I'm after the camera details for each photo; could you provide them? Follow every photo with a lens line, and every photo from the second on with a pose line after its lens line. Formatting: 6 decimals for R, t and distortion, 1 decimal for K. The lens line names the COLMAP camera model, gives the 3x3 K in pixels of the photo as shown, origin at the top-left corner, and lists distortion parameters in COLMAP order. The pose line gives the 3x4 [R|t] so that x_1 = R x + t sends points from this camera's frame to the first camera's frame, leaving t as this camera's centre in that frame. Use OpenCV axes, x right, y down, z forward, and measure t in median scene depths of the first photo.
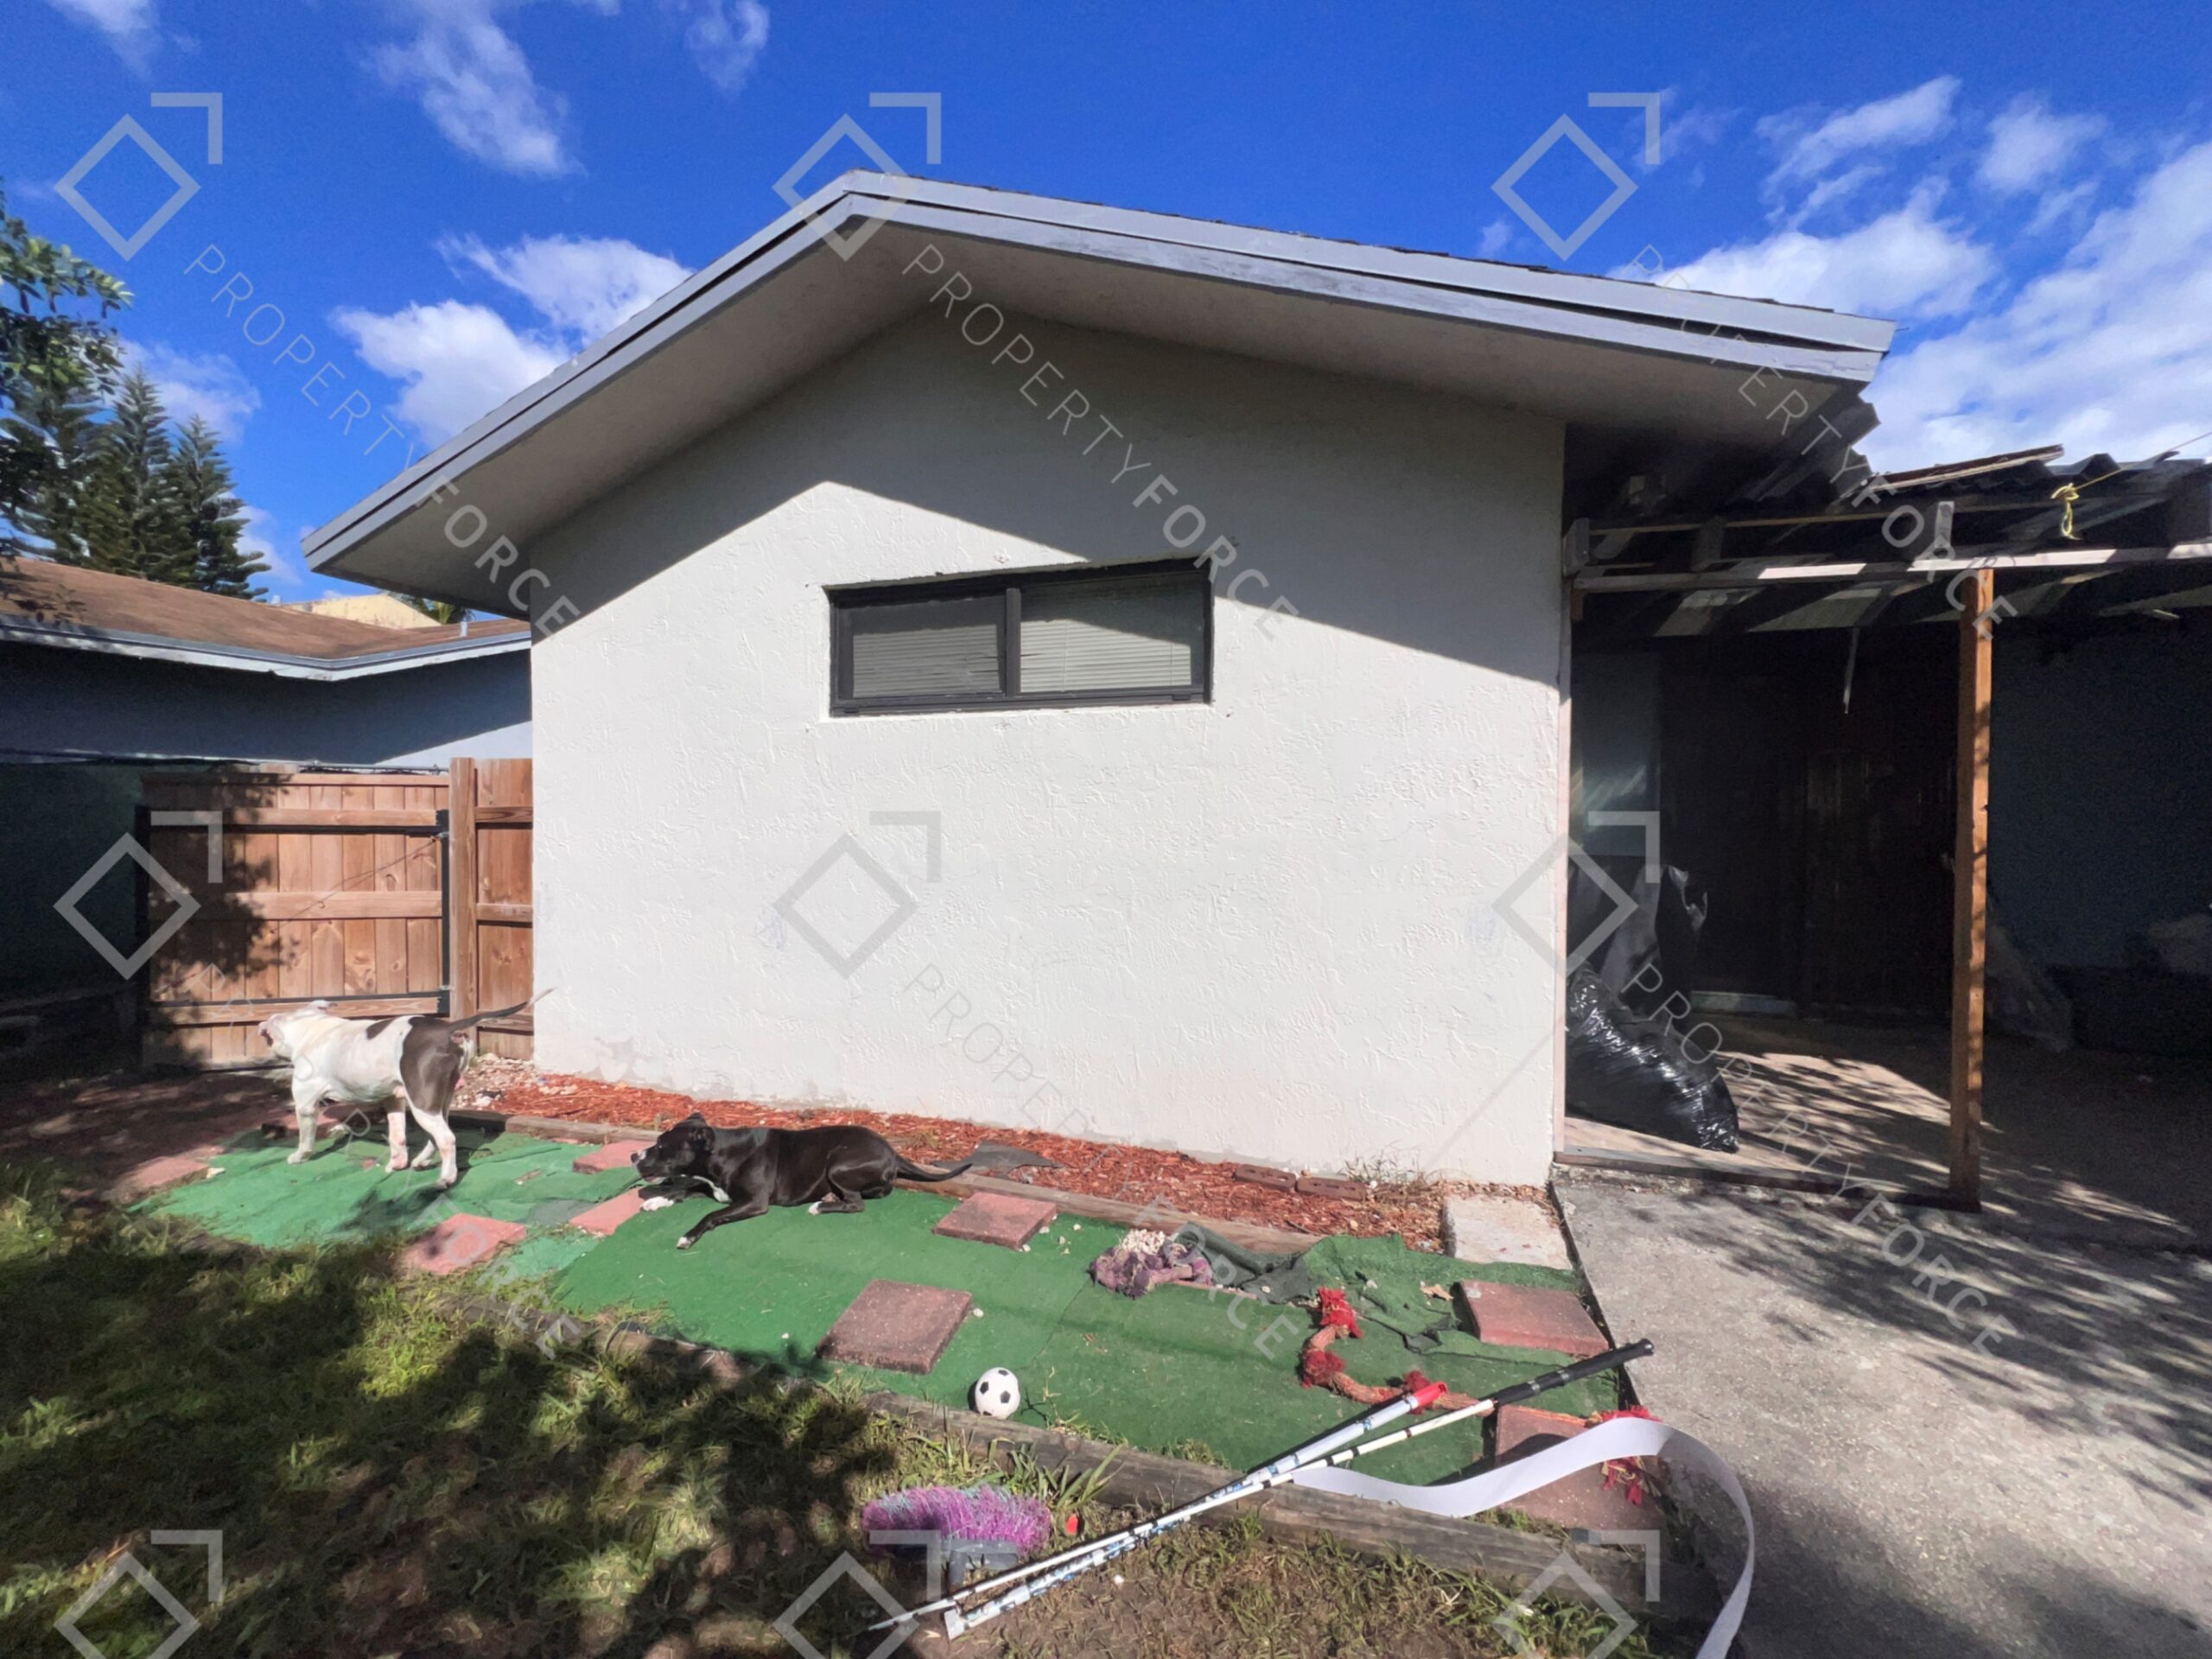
lens RADIAL K [[883.5, 0, 1097.2], [0, 883.5, 827.2], [0, 0, 1]] dist [-0.008991, 0.002453]
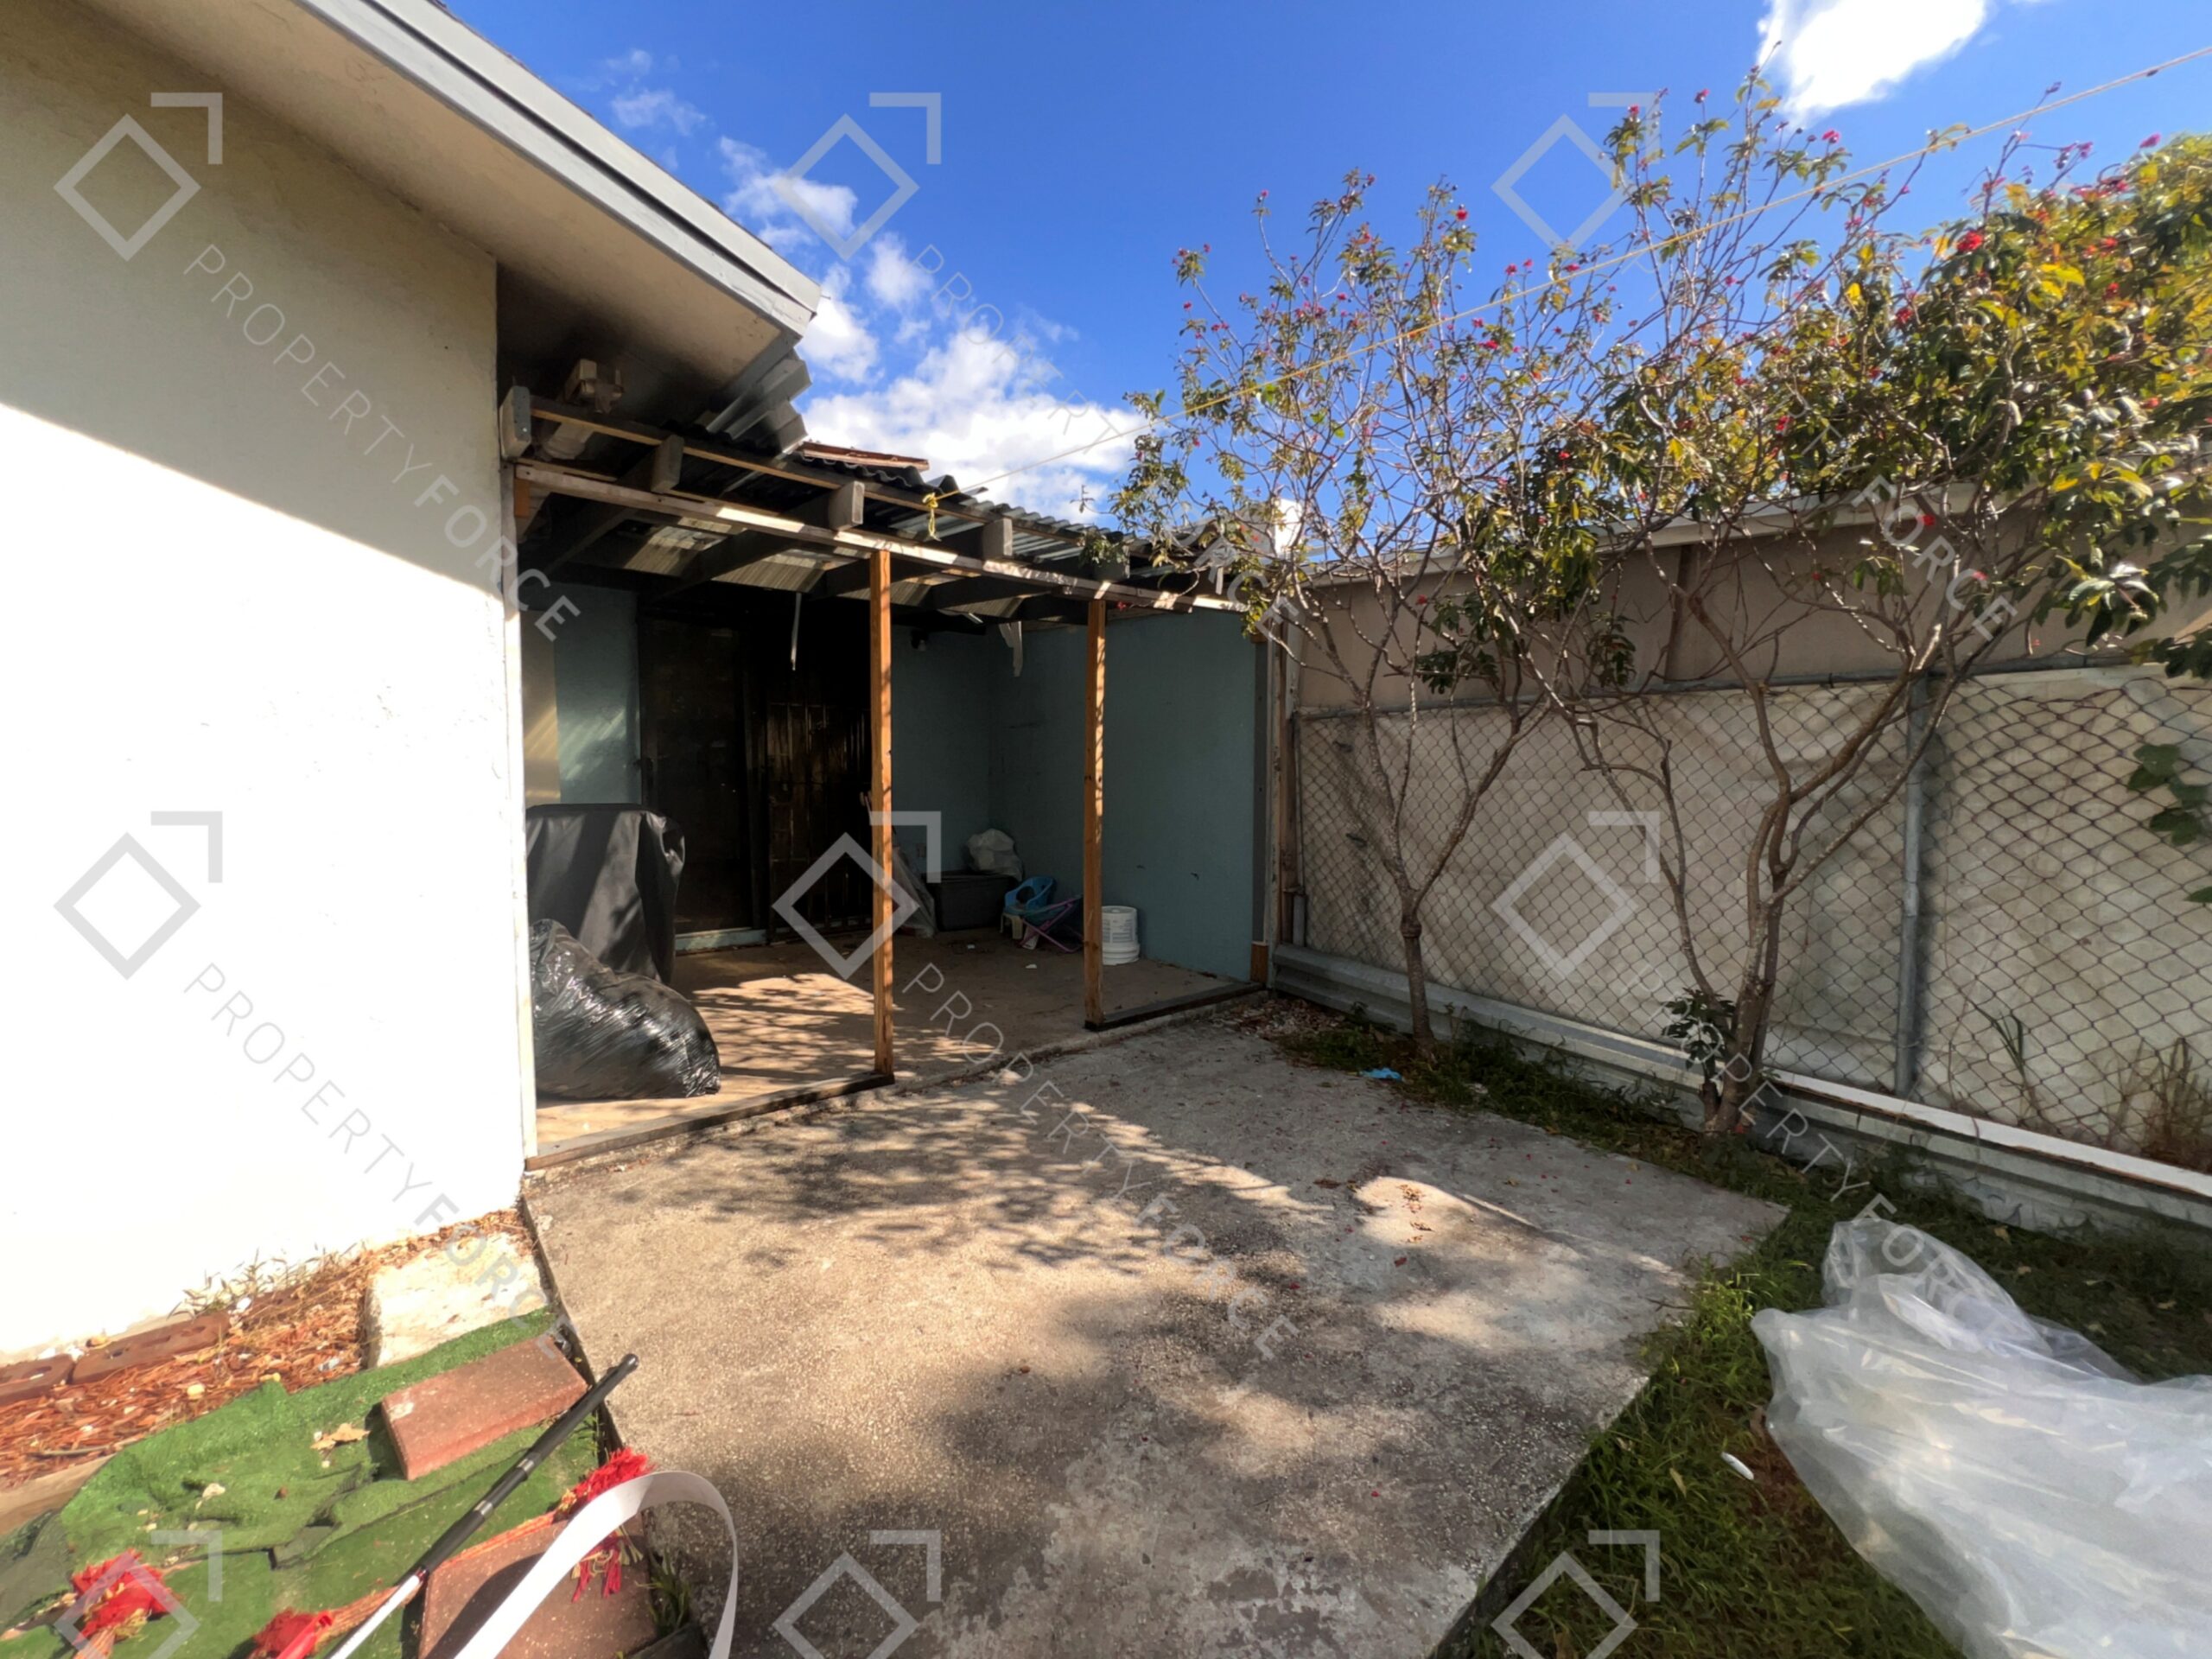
lens RADIAL K [[883.5, 0, 1106.1], [0, 883.5, 826.6], [0, 0, 1]] dist [-0.008991, 0.002453]
pose [[0.505009, -0.057248, 0.861213, 0.108292], [0.007899, 0.998063, 0.061713, 0.006168], [-0.863078, -0.024363, 0.504483, 0.123944]]
